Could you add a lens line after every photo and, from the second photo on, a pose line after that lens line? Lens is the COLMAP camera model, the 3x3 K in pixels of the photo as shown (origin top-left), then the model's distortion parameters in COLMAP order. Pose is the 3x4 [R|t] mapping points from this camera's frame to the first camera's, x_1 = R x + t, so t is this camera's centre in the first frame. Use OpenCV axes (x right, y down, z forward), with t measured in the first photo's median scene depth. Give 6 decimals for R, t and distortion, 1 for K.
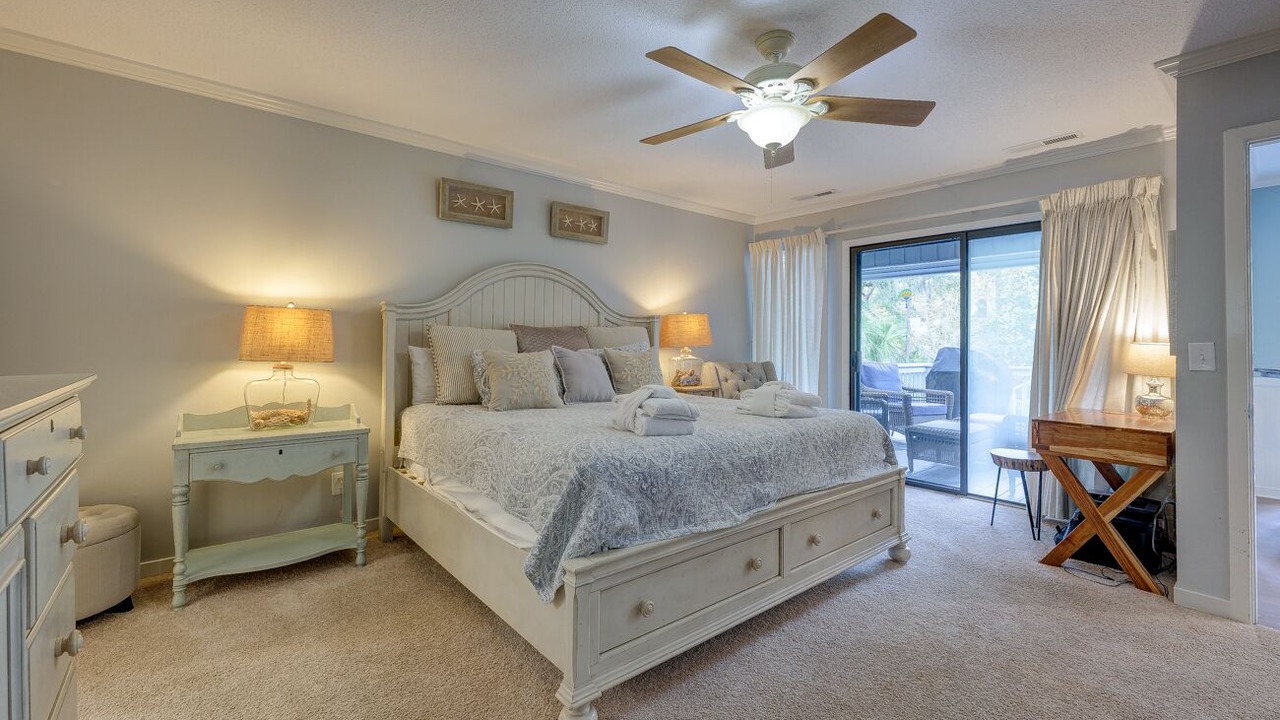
lens RADIAL K [[543.5, 0, 641.9], [0, 543.5, 333.3], [0, 0, 1]] dist [-0.000702, -0.000172]
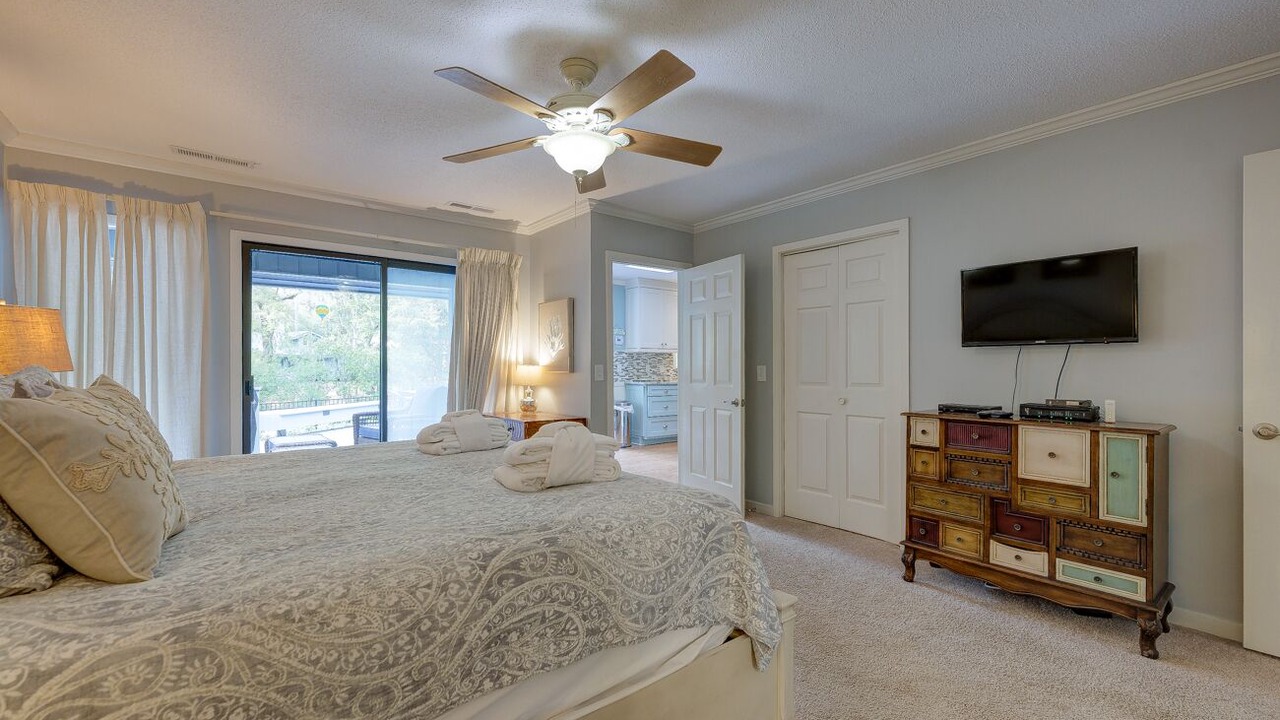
lens RADIAL K [[525.4, 0, 640.0], [0, 525.4, 360.0], [0, 0, 1]] dist [-0.000125, -0.000059]
pose [[0.022450, 0.004763, 0.999737, -0.442295], [-0.020901, 0.999772, -0.004294, 0.004798], [-0.999529, -0.020799, 0.022544, 0.517721]]
